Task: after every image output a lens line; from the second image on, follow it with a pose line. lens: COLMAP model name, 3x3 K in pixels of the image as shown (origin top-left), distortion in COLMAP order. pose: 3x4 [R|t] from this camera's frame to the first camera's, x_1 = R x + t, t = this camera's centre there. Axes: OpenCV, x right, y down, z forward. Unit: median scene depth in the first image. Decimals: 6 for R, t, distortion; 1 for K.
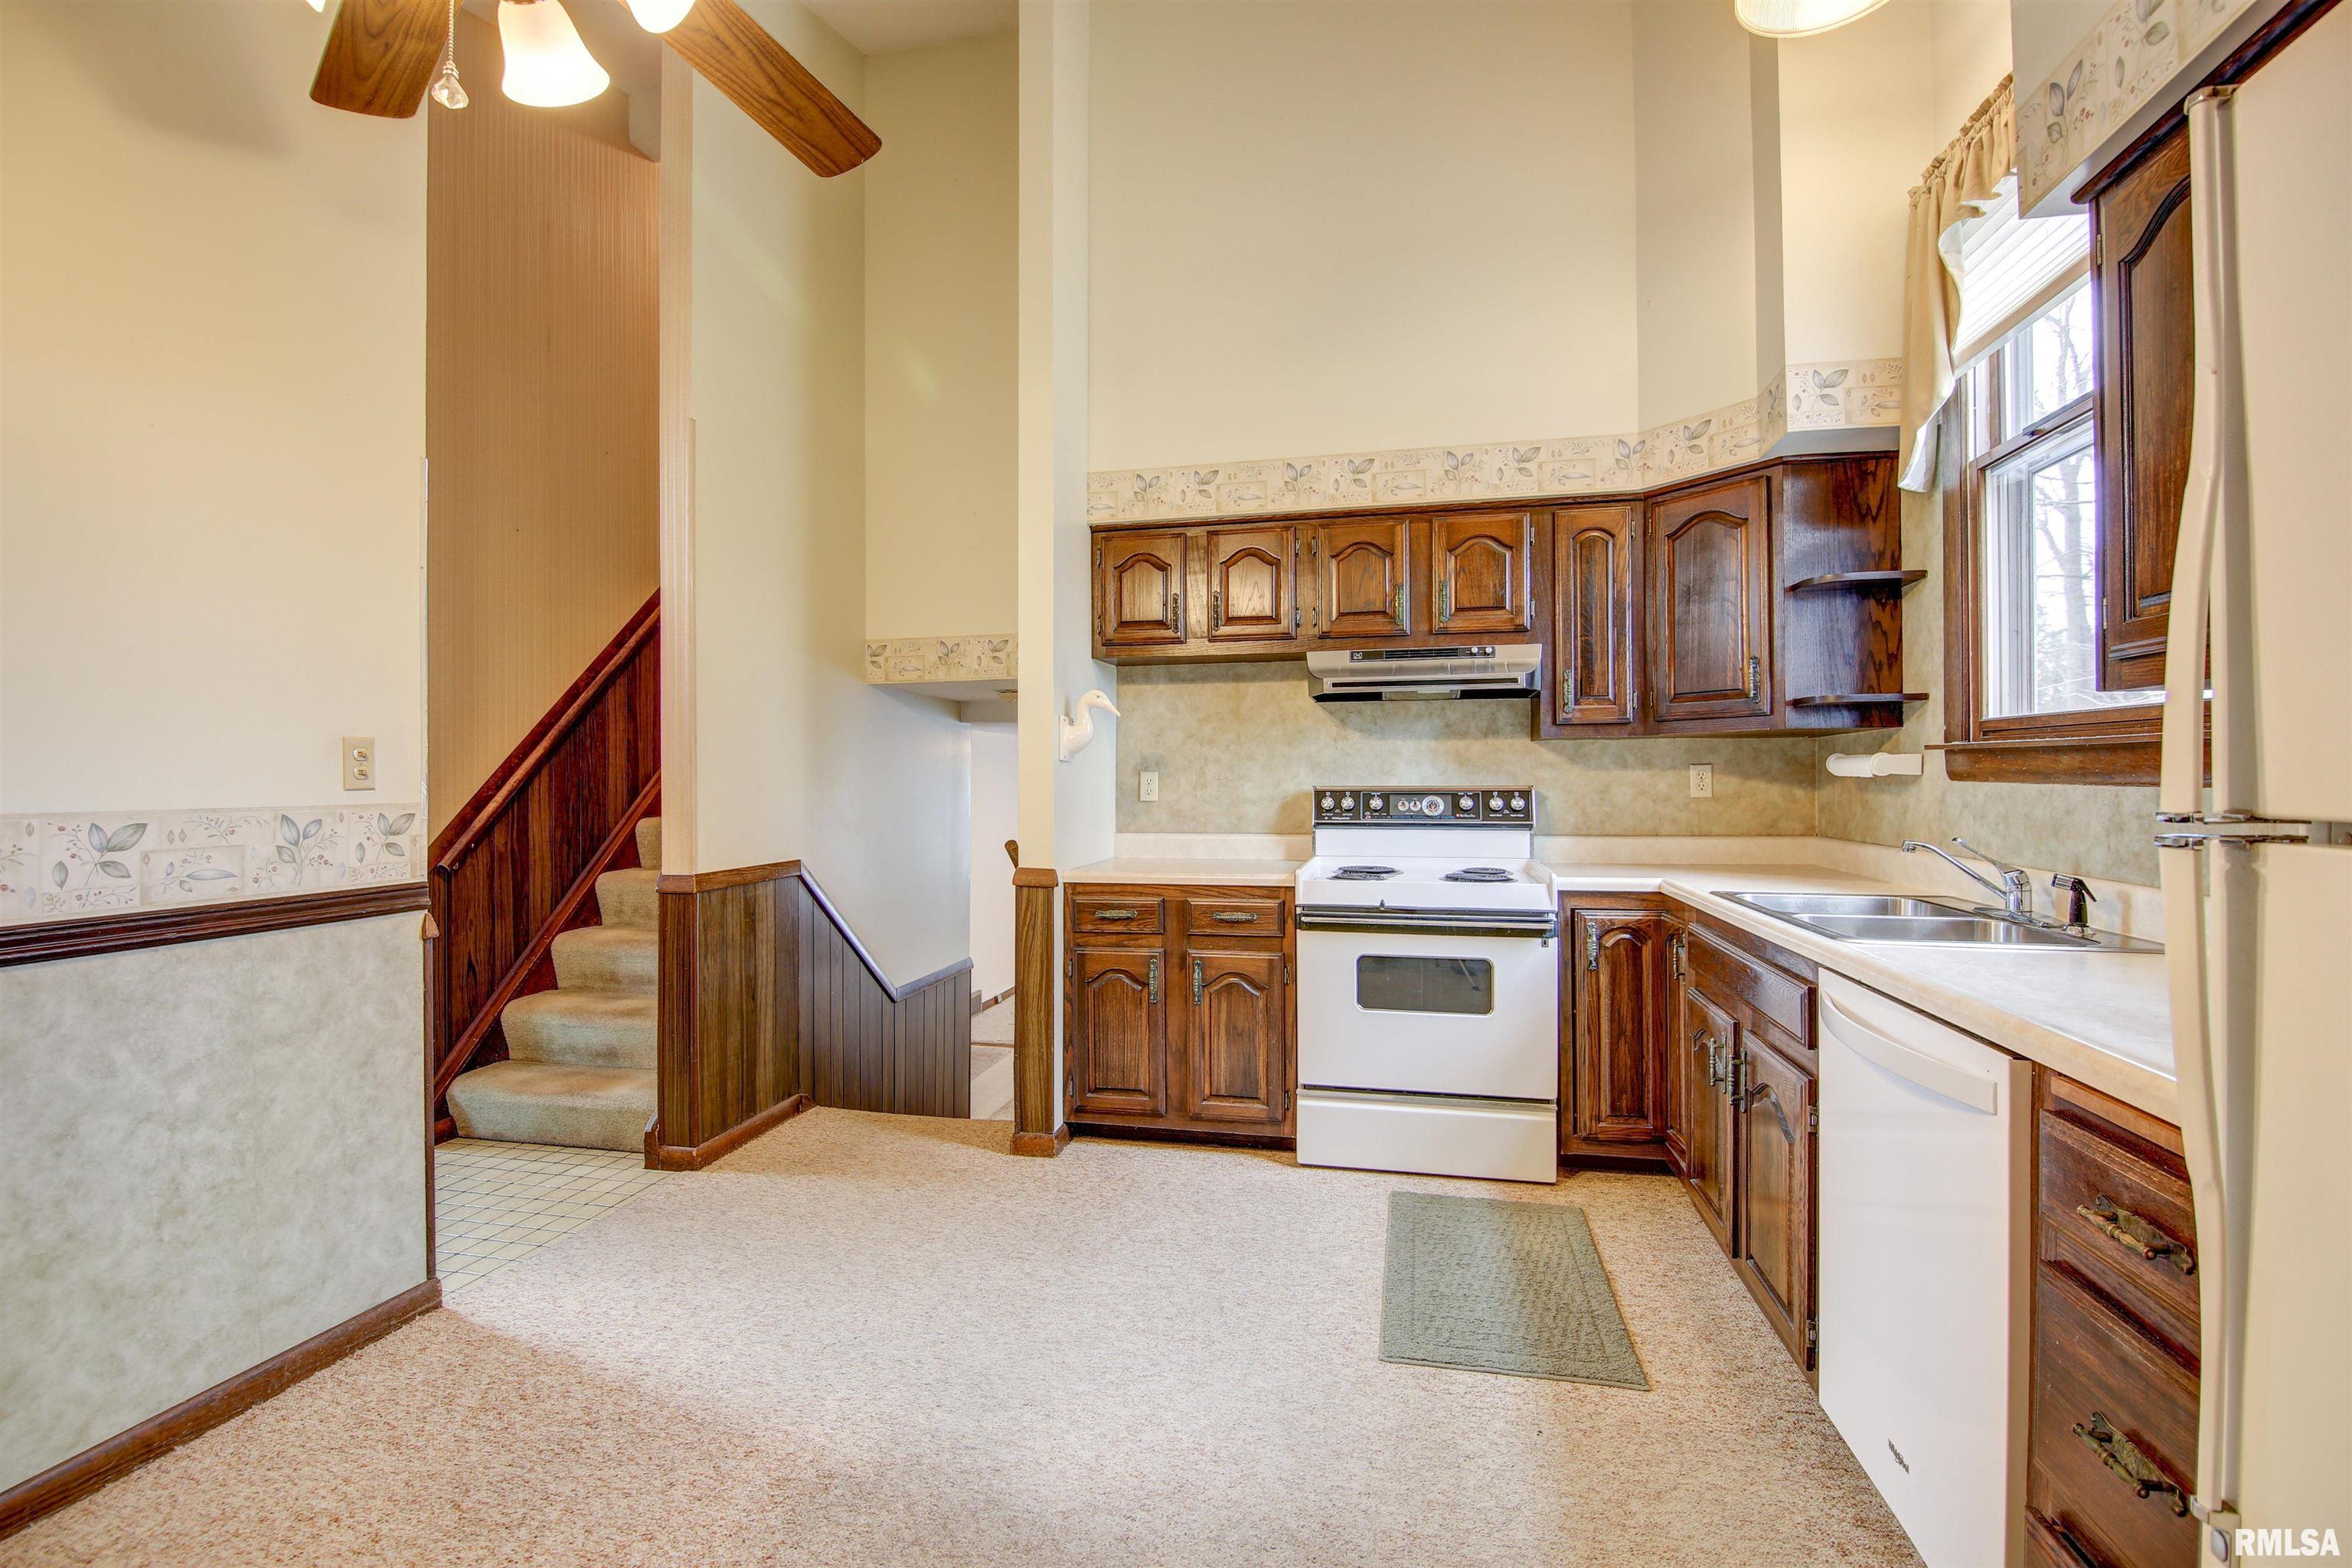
lens RADIAL K [[1015.9, 0, 1144.4], [0, 1015.9, 766.9], [0, 0, 1]] dist [0.001053, -0.011975]
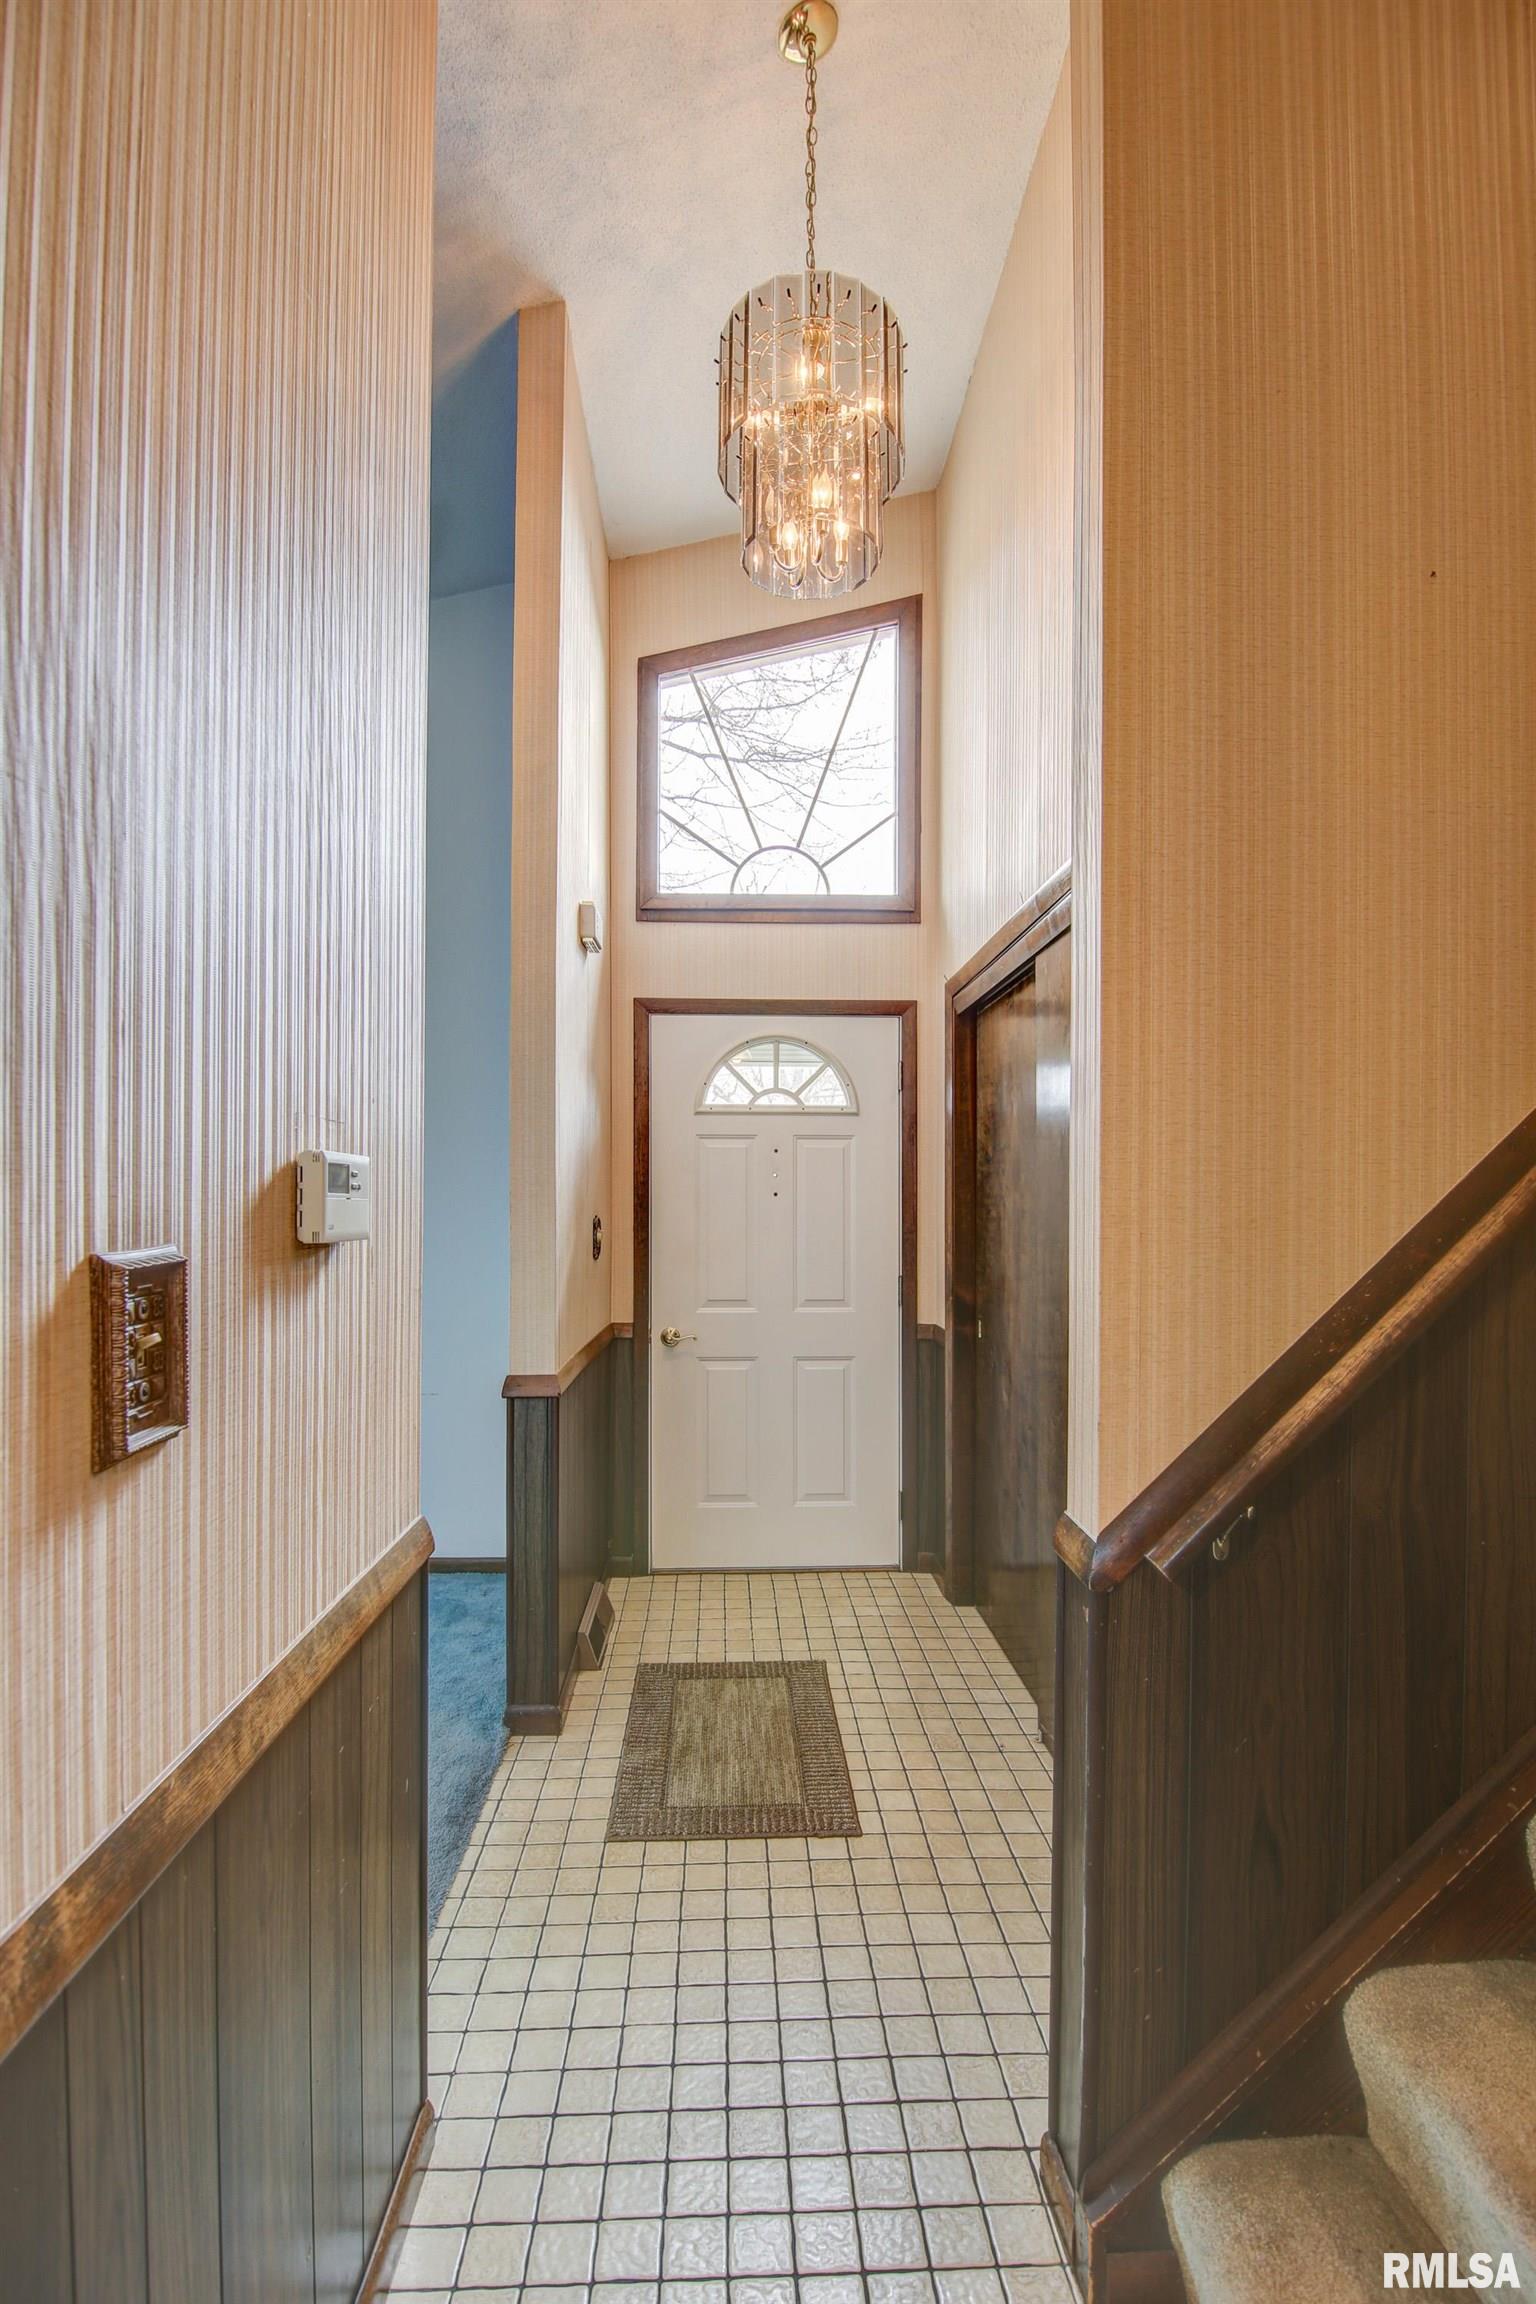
lens RADIAL K [[995.2, 0, 769.7], [0, 995.2, 1184.9], [0, 0, 1]] dist [0.001053, -0.011975]
pose [[0.282711, 0.004045, -0.959196, -0.384598], [-0.002252, 0.999991, 0.003553, -0.032091], [0.959202, 0.001156, 0.282718, 0.740322]]
